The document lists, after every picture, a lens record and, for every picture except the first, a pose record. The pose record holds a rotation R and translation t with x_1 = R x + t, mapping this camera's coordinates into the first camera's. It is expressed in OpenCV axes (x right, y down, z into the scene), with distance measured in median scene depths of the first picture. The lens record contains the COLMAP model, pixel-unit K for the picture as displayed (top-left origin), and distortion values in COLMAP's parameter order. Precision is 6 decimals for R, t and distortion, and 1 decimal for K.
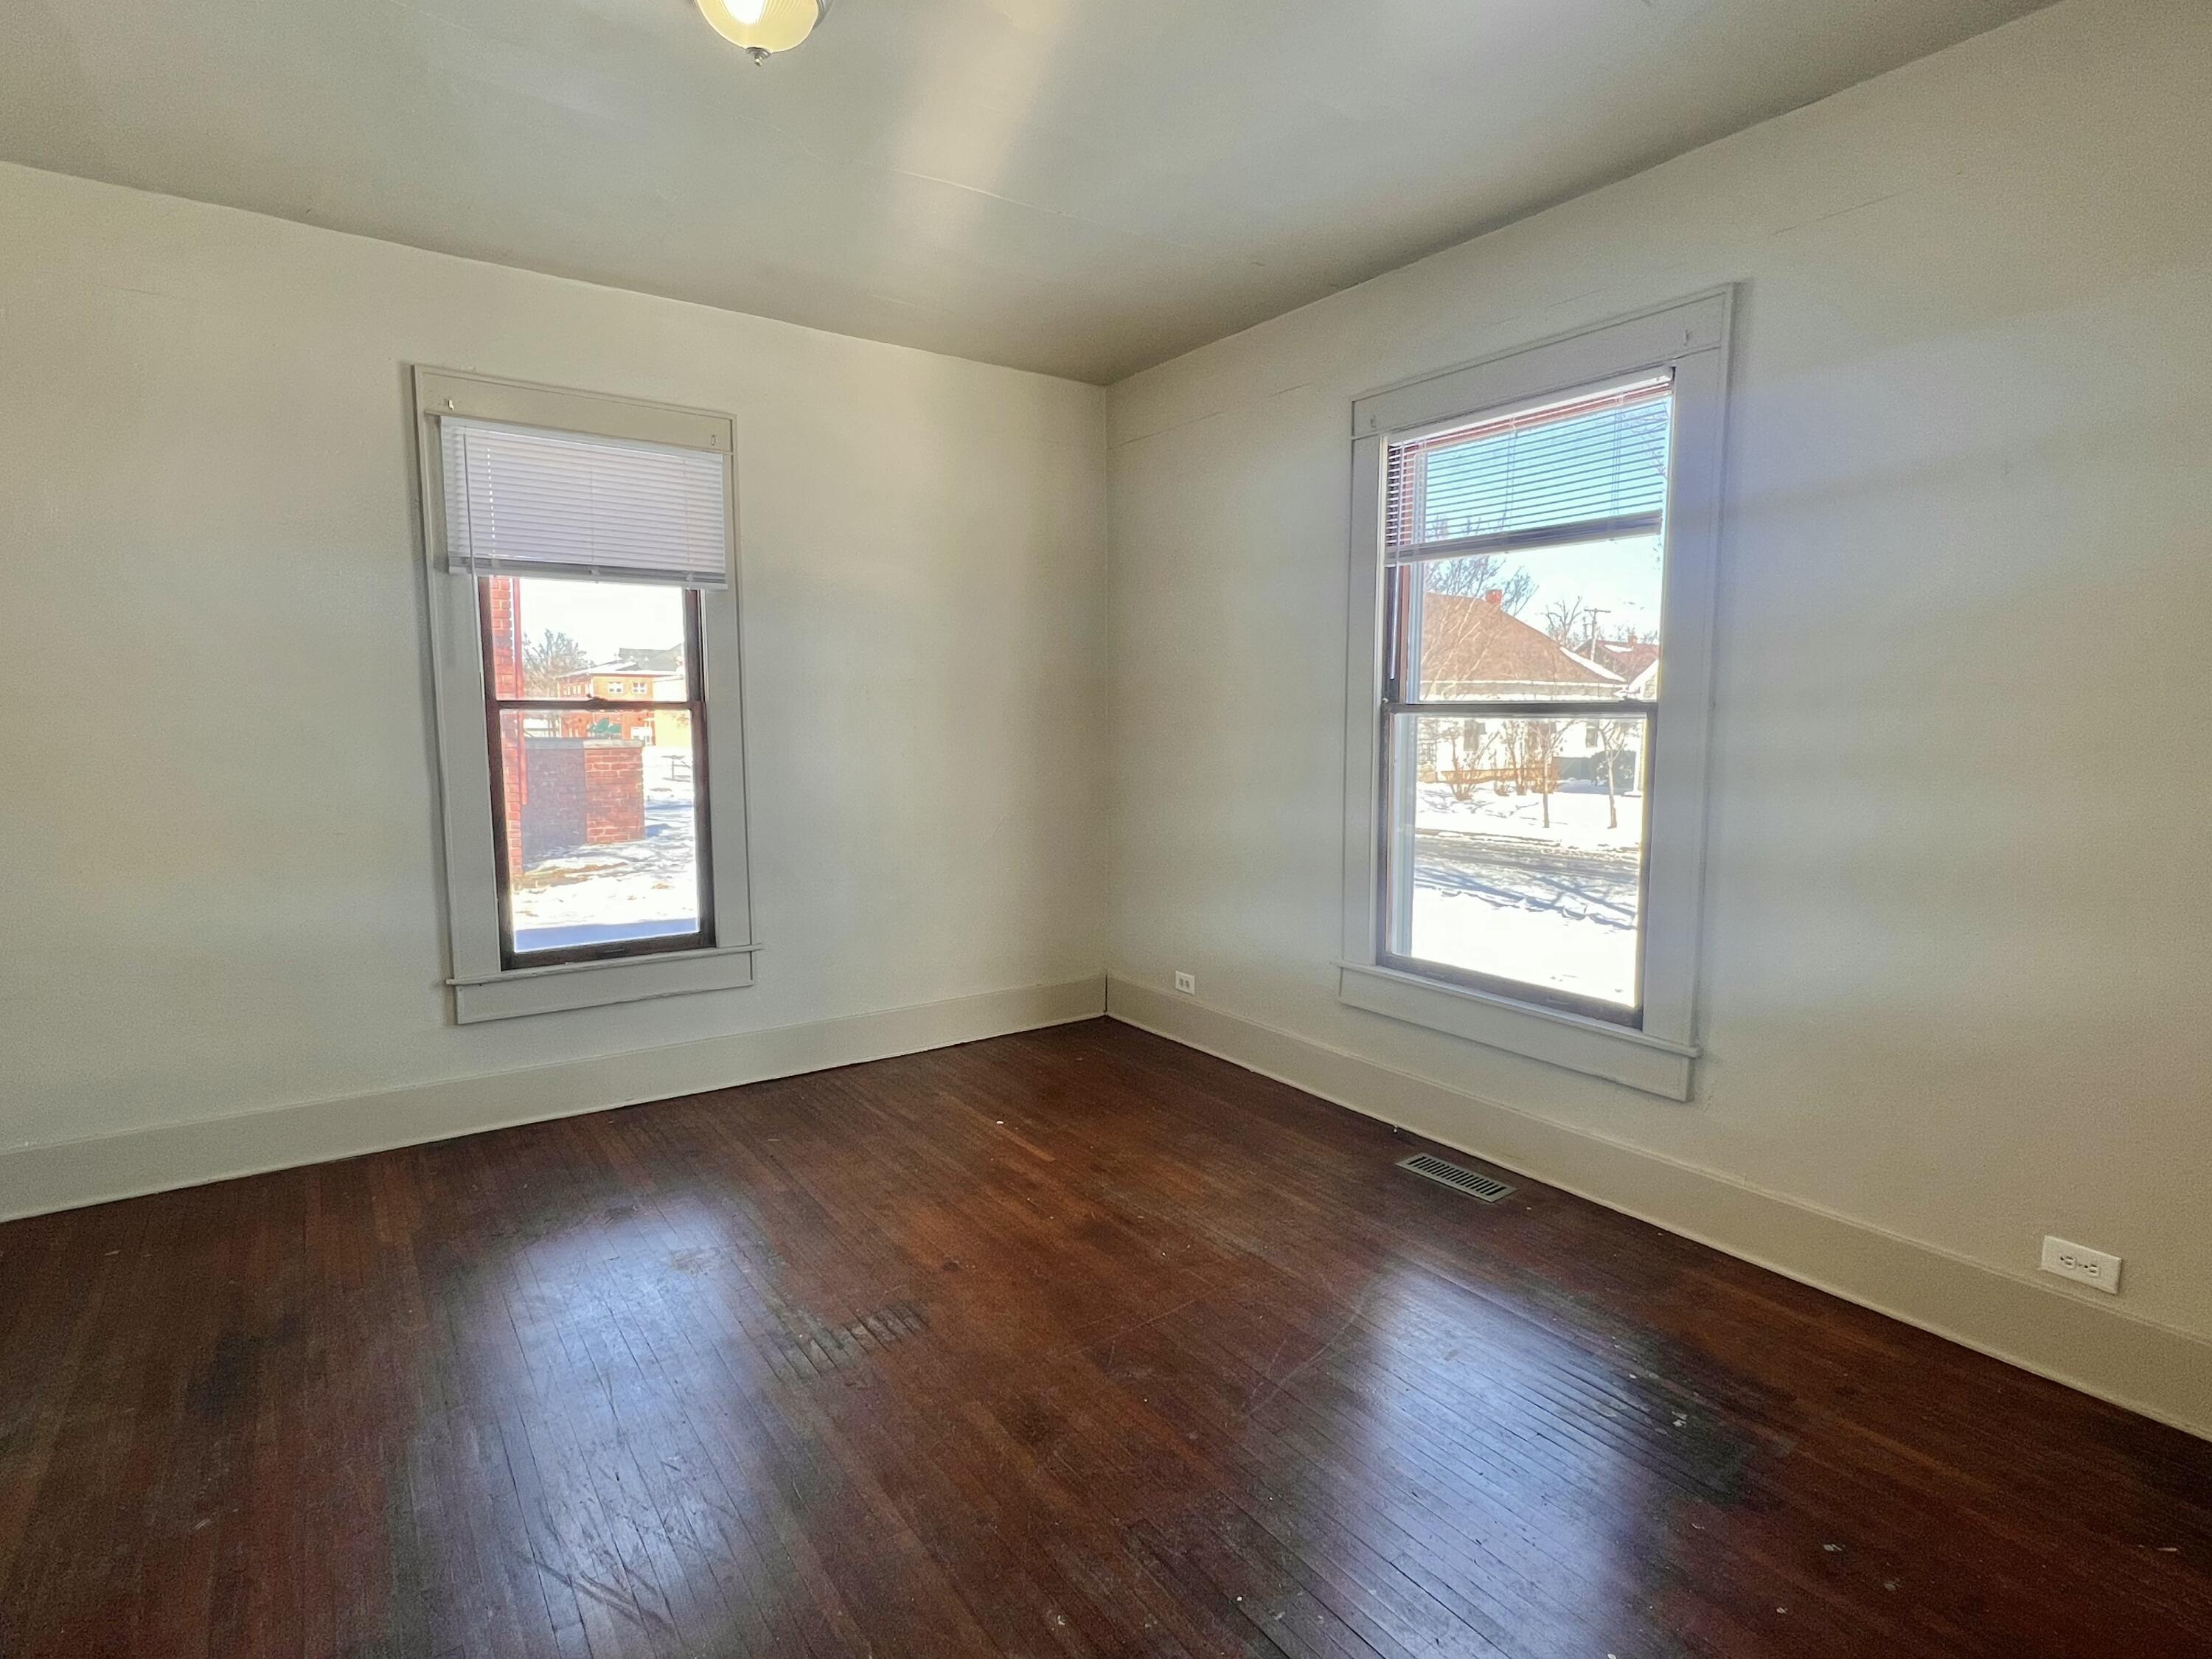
lens RADIAL K [[1126.1, 0, 1106.0], [0, 1126.1, 829.5], [0, 0, 1]] dist [-0.003075, 0.001091]
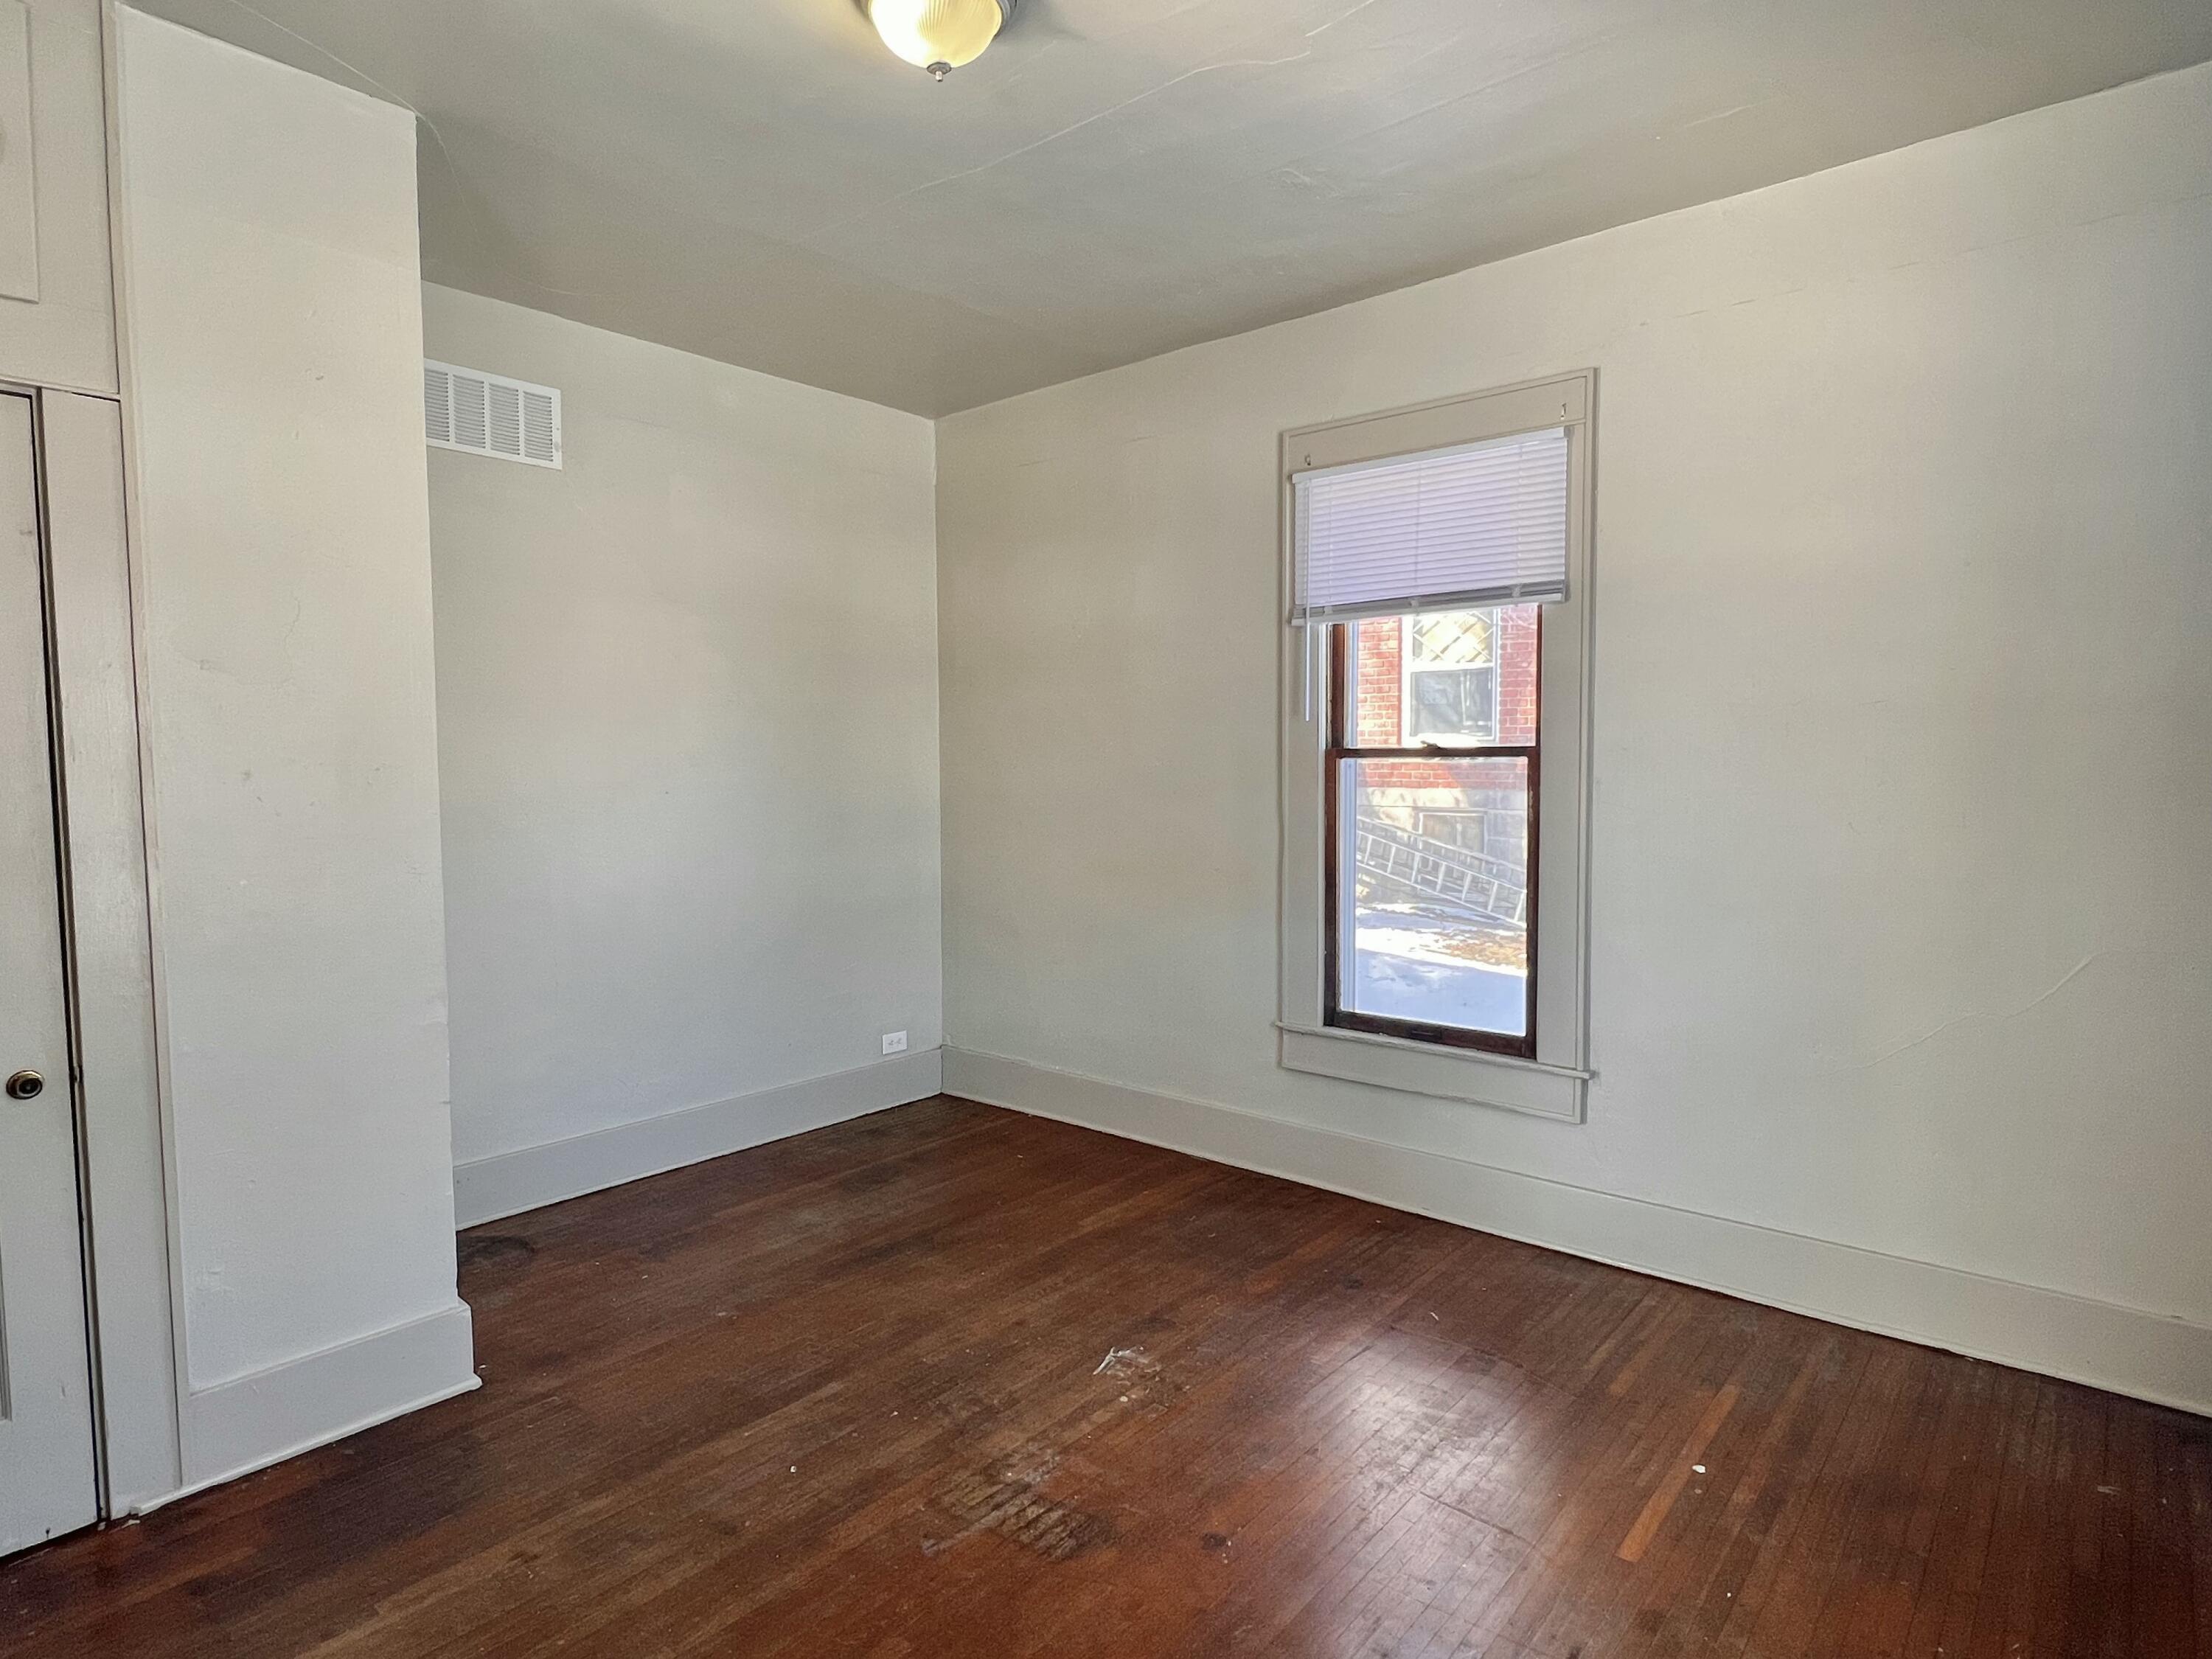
lens RADIAL K [[1228.5, 0, 1101.6], [0, 1228.5, 829.7], [0, 0, 1]] dist [-0.002336, -0.000086]
pose [[0.238084, 0.053078, -0.969793, 0.476350], [-0.094949, 0.994995, 0.031148, -0.062634], [0.966592, 0.084665, 0.241933, 0.588750]]
